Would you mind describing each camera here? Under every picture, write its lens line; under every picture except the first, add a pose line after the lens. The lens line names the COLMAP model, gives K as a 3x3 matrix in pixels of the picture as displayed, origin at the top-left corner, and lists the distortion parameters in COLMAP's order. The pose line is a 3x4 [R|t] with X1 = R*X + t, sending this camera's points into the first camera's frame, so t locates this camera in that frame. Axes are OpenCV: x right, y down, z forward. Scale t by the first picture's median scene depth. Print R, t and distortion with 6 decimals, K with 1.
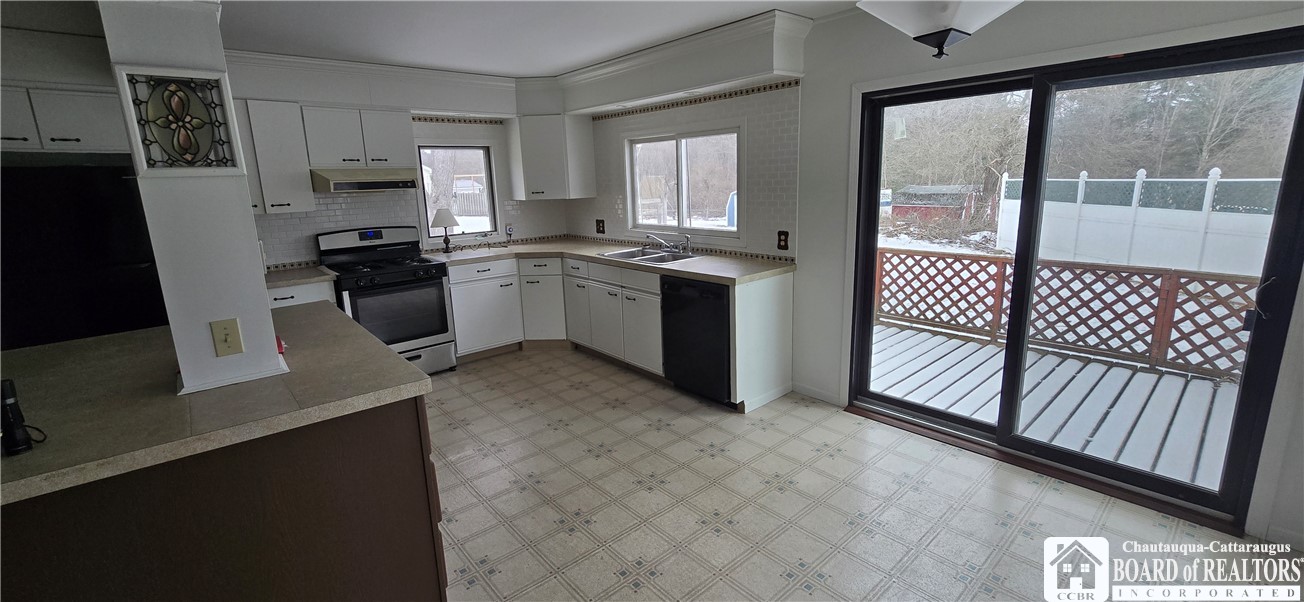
lens RADIAL K [[532.6, 0, 657.0], [0, 532.6, 290.3], [0, 0, 1]] dist [-0.000578, -0.000281]
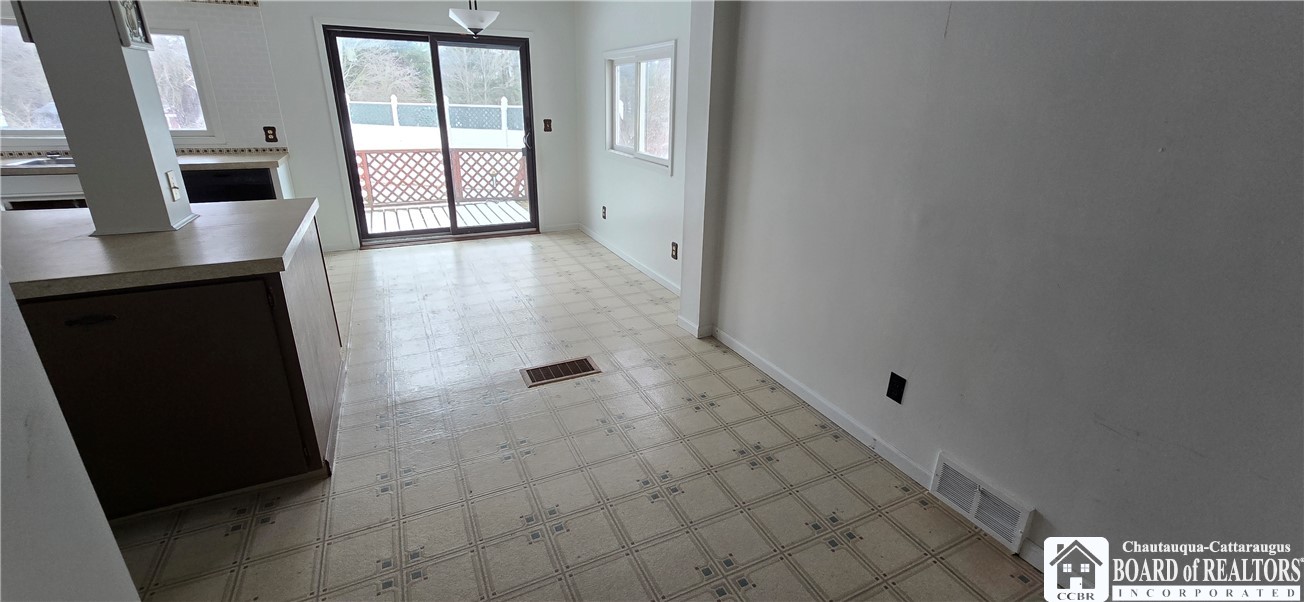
lens RADIAL K [[532.6, 0, 657.0], [0, 532.6, 290.3], [0, 0, 1]] dist [-0.000578, -0.000281]
pose [[0.256566, -0.291144, 0.921634, -0.704567], [0.168589, 0.952415, 0.253935, 0.080780], [-0.951710, 0.090226, 0.293440, -0.176214]]
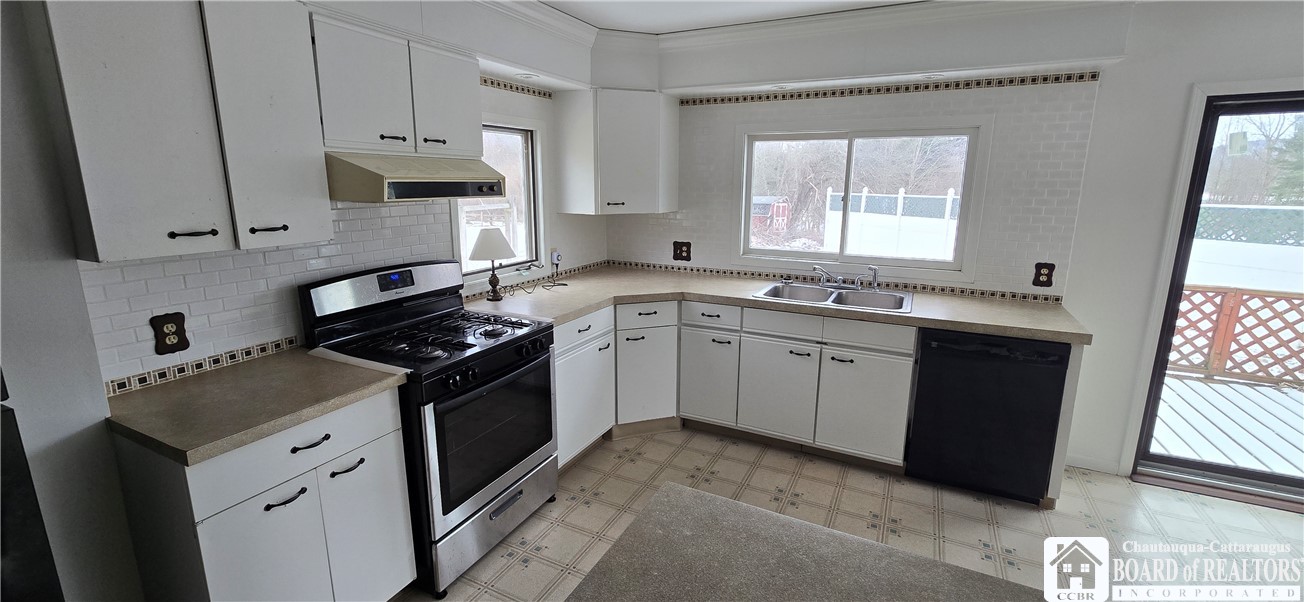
lens RADIAL K [[532.6, 0, 657.0], [0, 532.6, 290.3], [0, 0, 1]] dist [-0.000578, -0.000281]
pose [[0.925043, -0.042463, 0.377480, -0.531354], [0.045592, 0.998960, 0.000648, -0.087072], [-0.377115, 0.016611, 0.926017, 0.432405]]
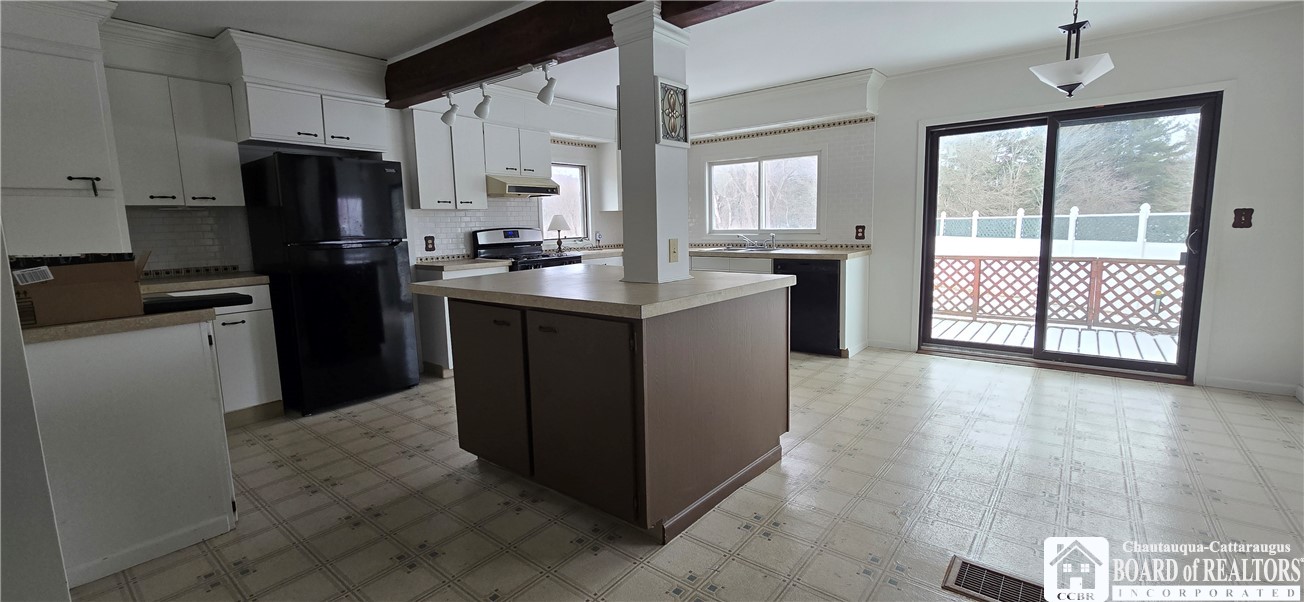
lens RADIAL K [[534.9, 0, 657.6], [0, 534.9, 290.8], [0, 0, 1]] dist [0.001176, -0.000309]
pose [[0.984724, -0.013986, 0.173559, -0.455847], [0.028681, 0.996182, -0.082455, 0.135506], [-0.171743, 0.086173, 0.981366, -0.210630]]
